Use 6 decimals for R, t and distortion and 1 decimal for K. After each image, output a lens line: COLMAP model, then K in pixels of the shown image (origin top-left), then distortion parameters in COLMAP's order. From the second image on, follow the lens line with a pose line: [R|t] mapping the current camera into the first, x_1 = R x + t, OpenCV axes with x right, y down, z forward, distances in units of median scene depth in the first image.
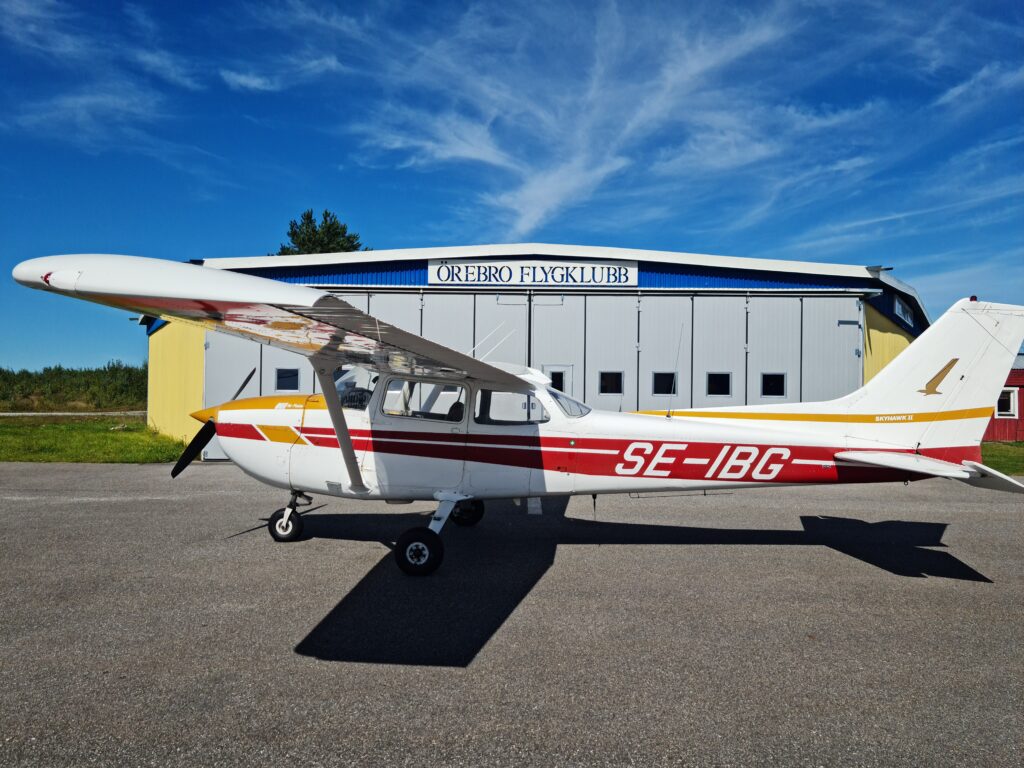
lens RADIAL K [[854.4, 0, 506.4], [0, 854.4, 383.2], [0, 0, 1]] dist [0.083758, -0.062472]
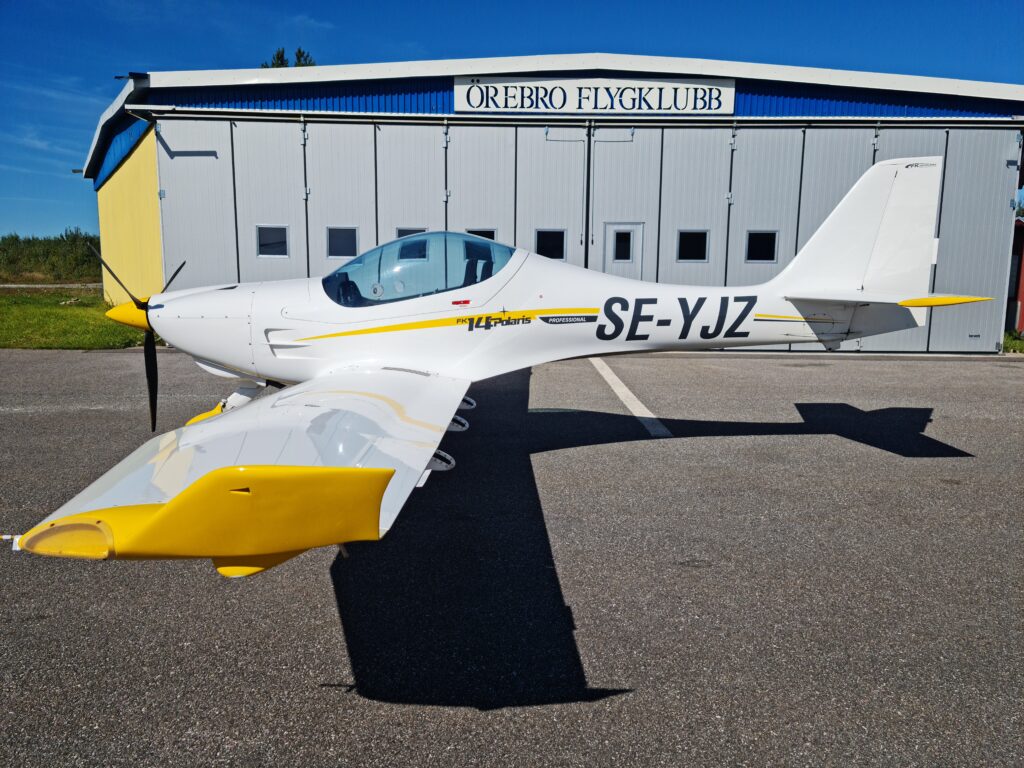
lens RADIAL K [[854.4, 0, 512.6], [0, 854.4, 399.7], [0, 0, 1]] dist [0.083758, -0.062472]
pose [[0.999560, -0.005370, 0.029184, -0.064118], [0.000493, 0.986359, 0.164609, 0.008711], [-0.029670, -0.164522, 0.985927, 0.214031]]
